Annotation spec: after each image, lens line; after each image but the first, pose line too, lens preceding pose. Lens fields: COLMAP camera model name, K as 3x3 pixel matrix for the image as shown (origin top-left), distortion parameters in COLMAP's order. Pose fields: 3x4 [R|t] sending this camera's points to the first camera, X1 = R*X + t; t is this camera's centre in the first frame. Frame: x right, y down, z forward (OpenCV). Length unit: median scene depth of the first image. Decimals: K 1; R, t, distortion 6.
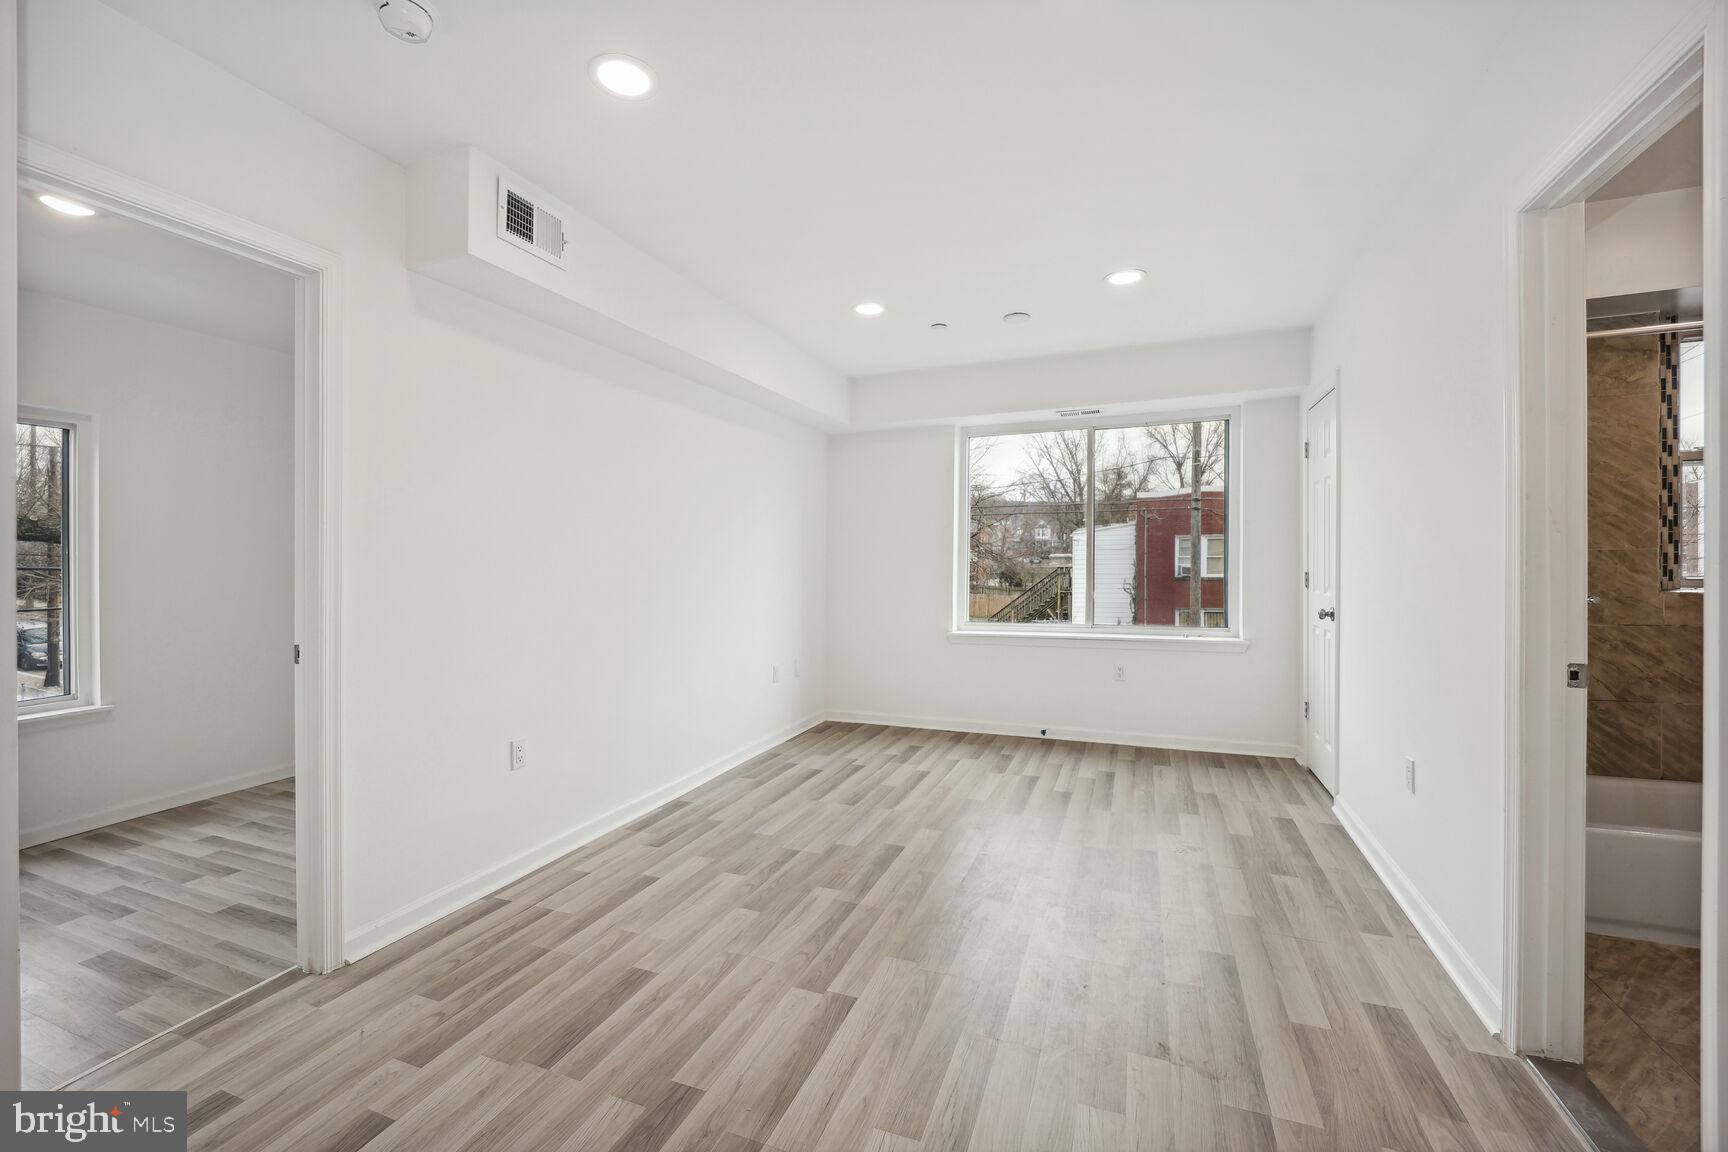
lens RADIAL K [[713.2, 0, 855.7], [0, 713.2, 568.1], [0, 0, 1]] dist [0.019186, -0.010060]
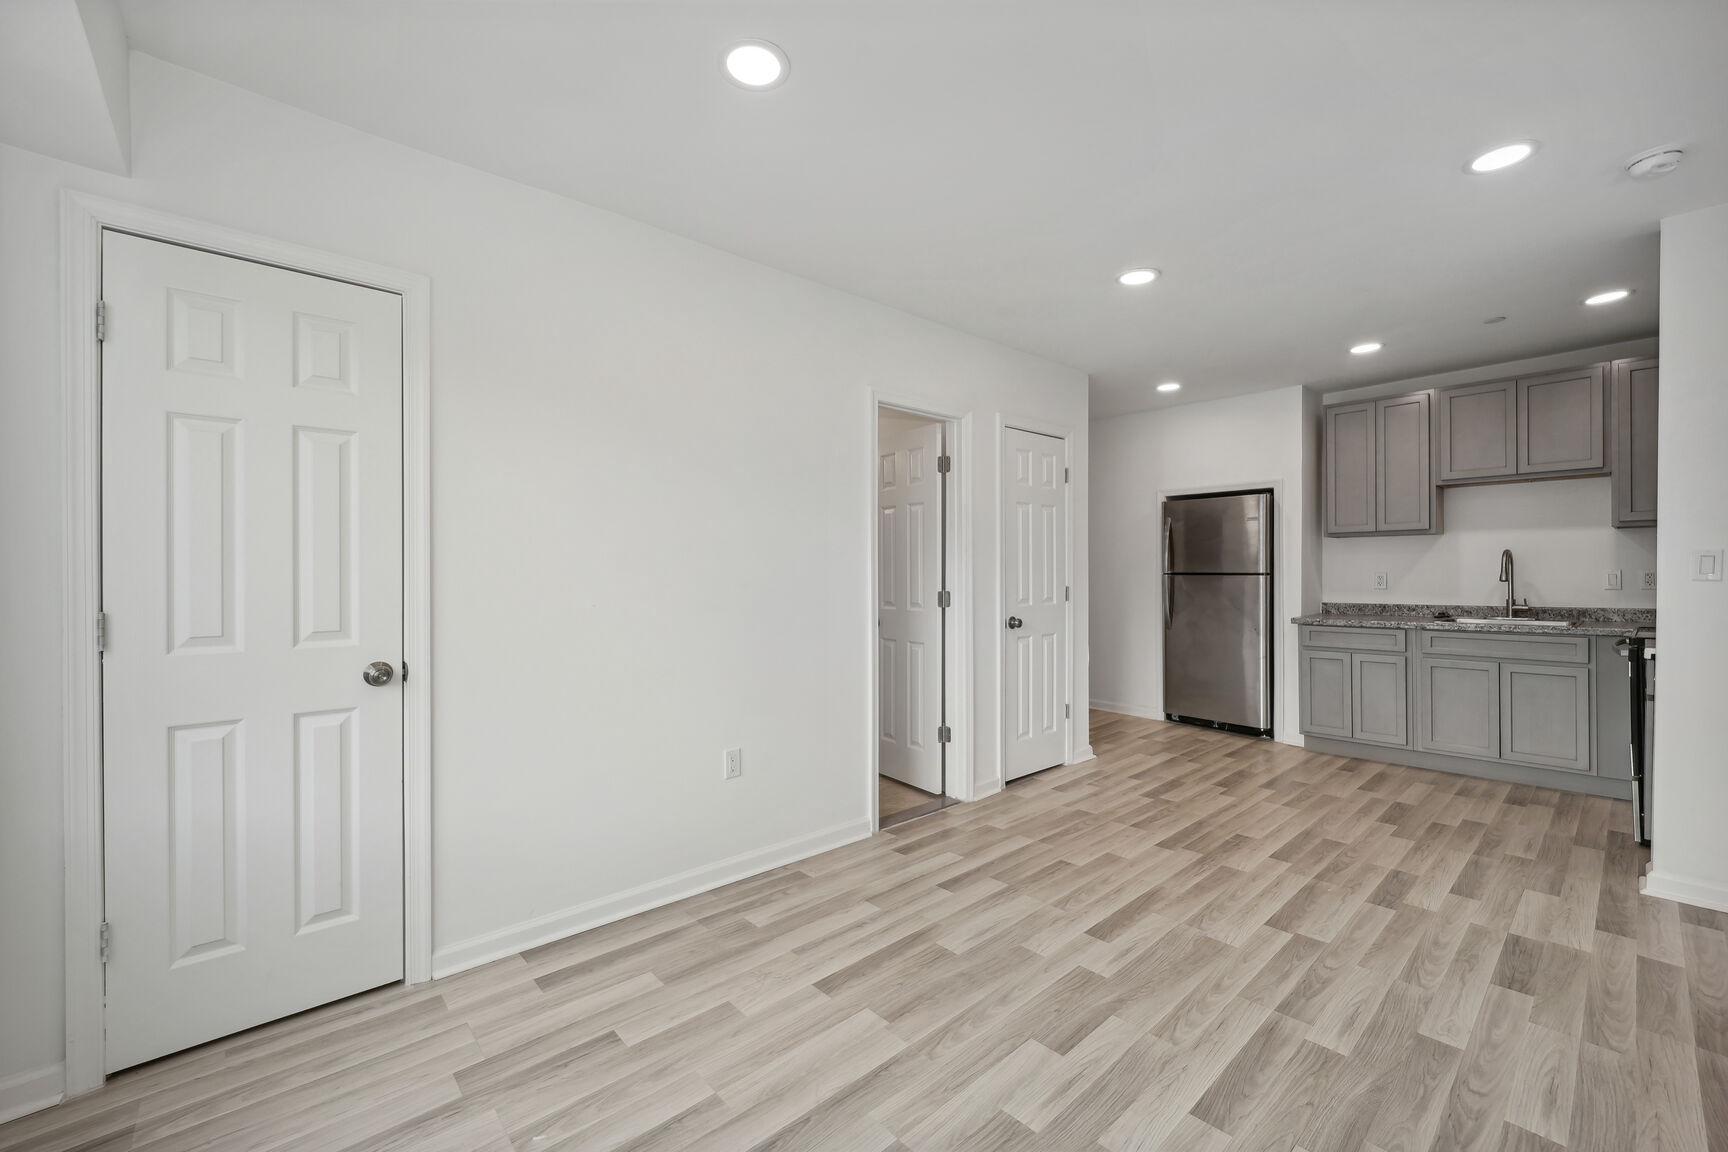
lens RADIAL K [[699.1, 0, 869.2], [0, 699.1, 569.2], [0, 0, 1]] dist [-0.001282, -0.000350]
pose [[-0.896496, 0.014774, 0.442806, 0.051271], [0.016525, 0.999863, 0.000096, -0.026607], [-0.442744, 0.007404, -0.896617, 1.719934]]
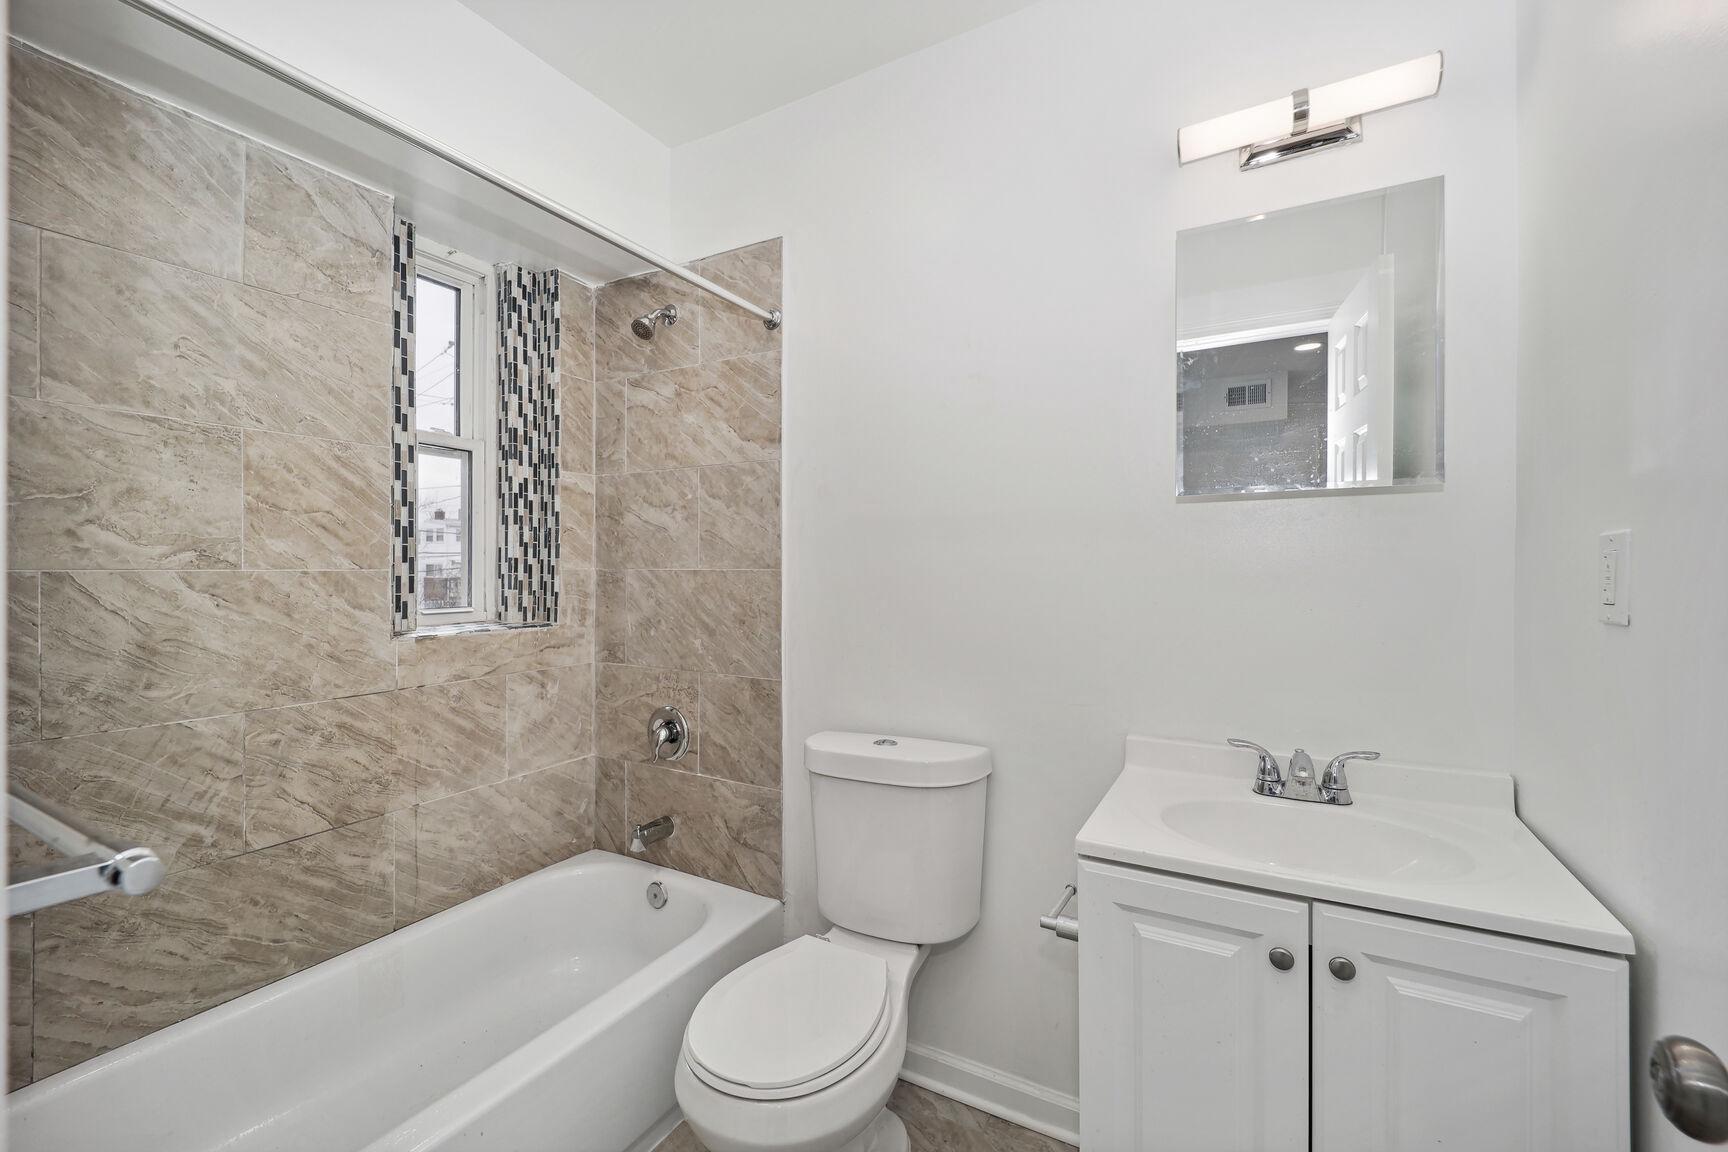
lens RADIAL K [[691.8, 0, 855.6], [0, 691.8, 567.9], [0, 0, 1]] dist [-0.001798, -0.000323]
pose [[0.140162, 0.011902, 0.990057, 0.556836], [0.006585, 0.999894, -0.012952, -0.017908], [-0.990107, 0.008335, 0.140069, 0.495383]]
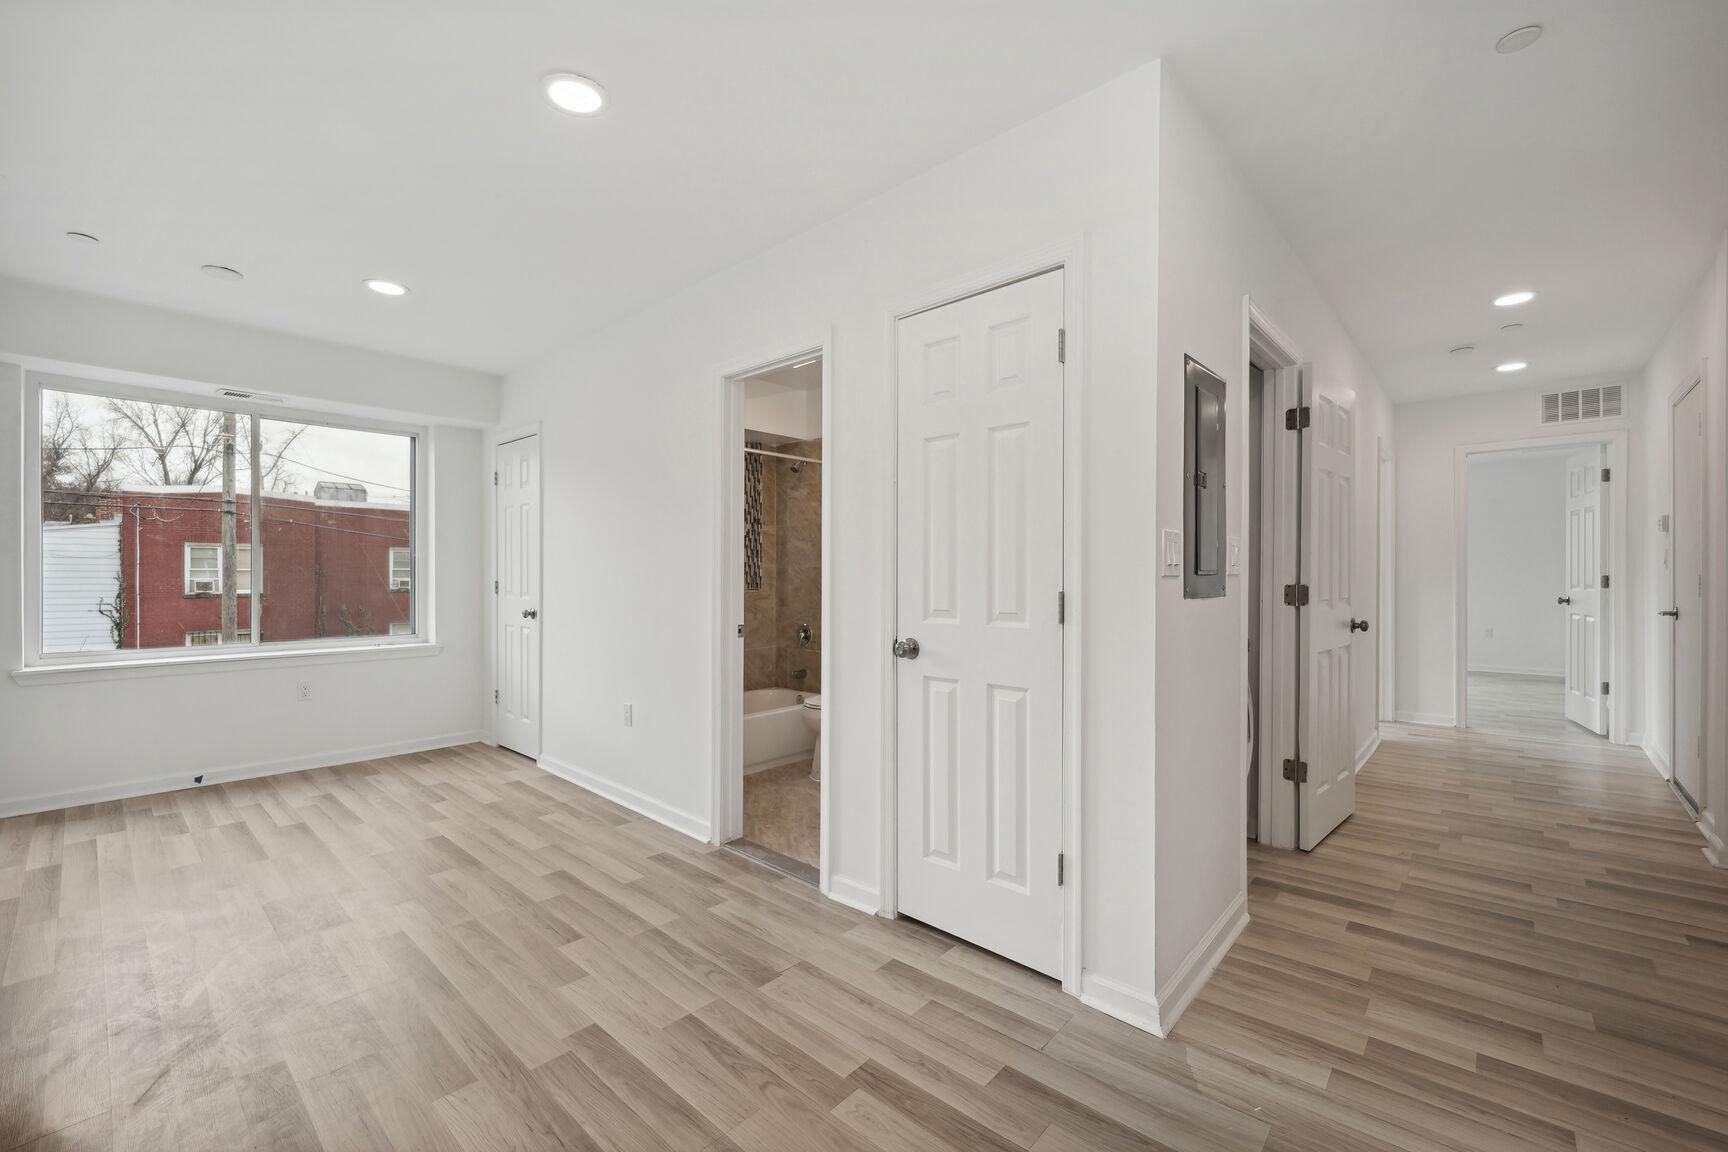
lens RADIAL K [[718.5, 0, 853.6], [0, 718.5, 578.5], [0, 0, 1]] dist [-0.008078, -0.000309]
pose [[0.357129, 0.005813, 0.934037, -0.399540], [0.001356, 0.999976, -0.006742, 0.015321], [-0.934054, 0.003675, 0.357113, 0.031133]]
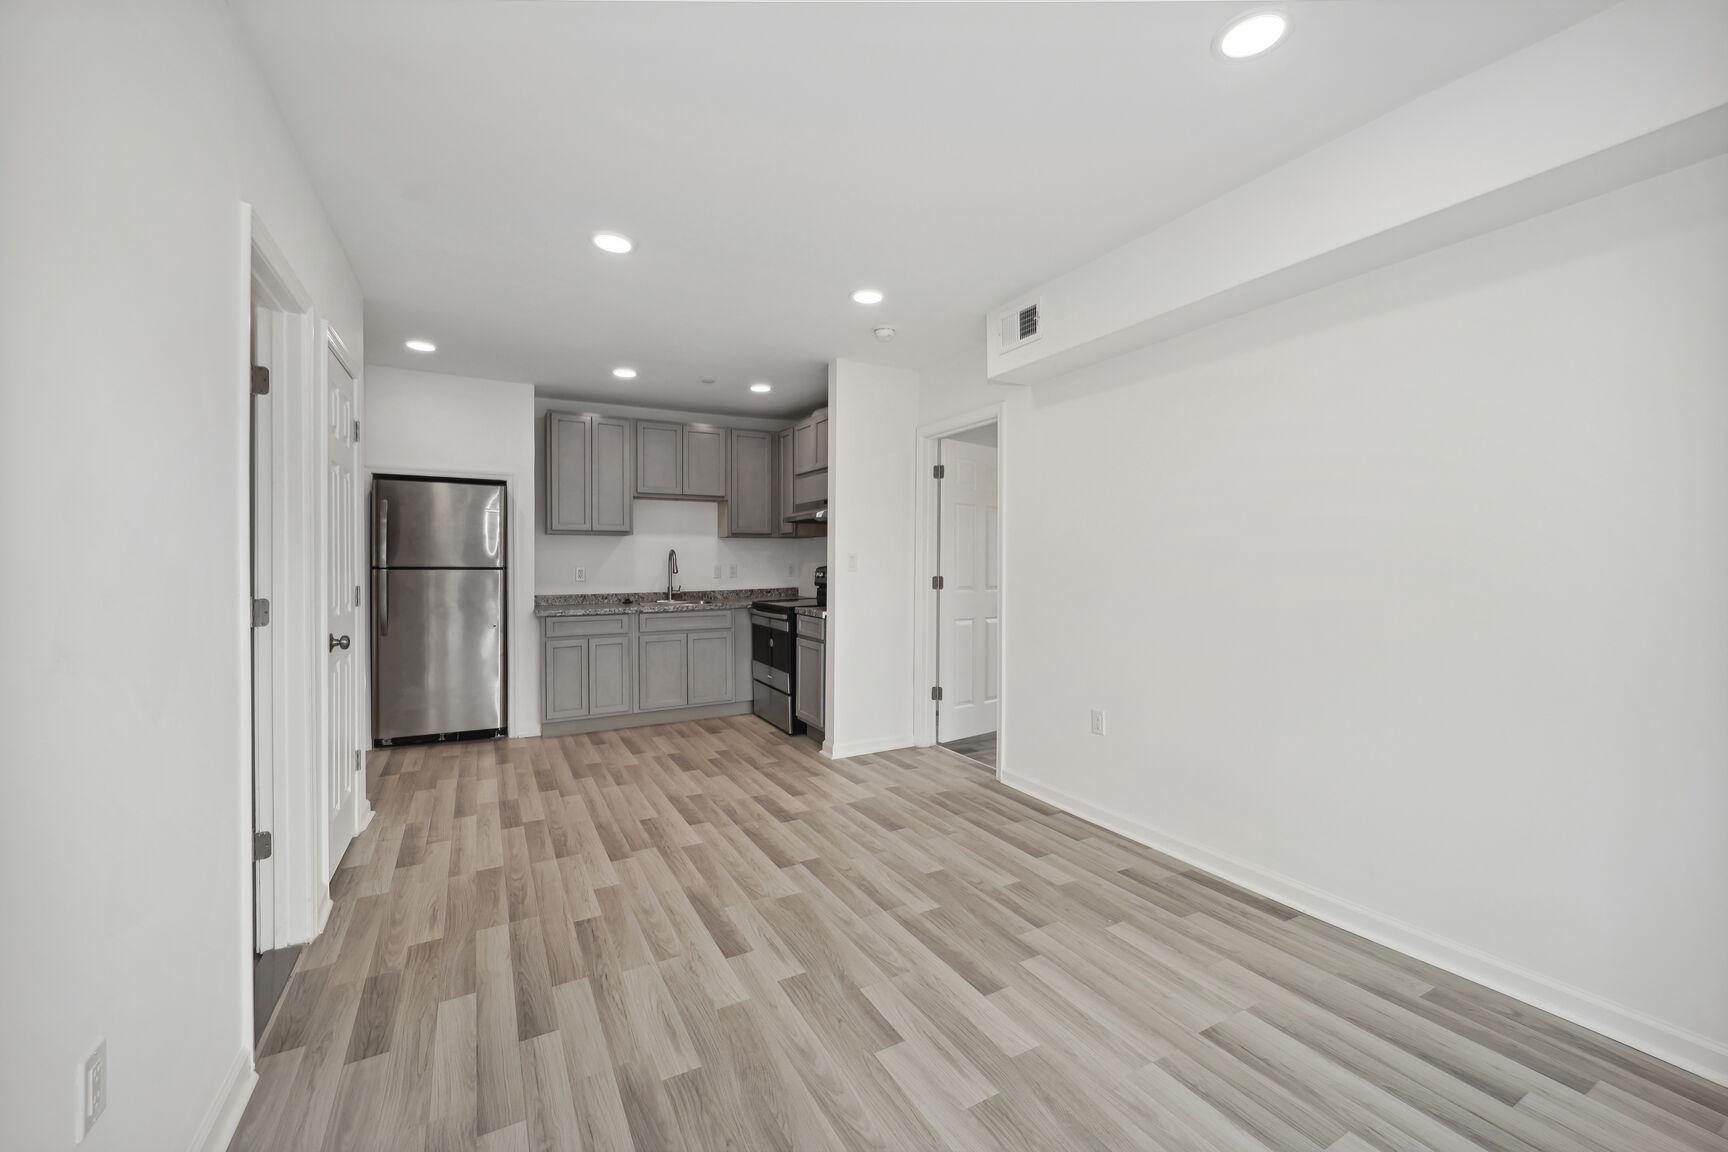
lens RADIAL K [[691.8, 0, 855.6], [0, 691.8, 567.9], [0, 0, 1]] dist [-0.001798, -0.000323]
pose [[-0.636078, 0.015813, -0.771462, 0.706739], [0.000671, 0.999801, 0.019941, -0.032535], [0.771624, 0.012166, -0.635962, 1.439935]]
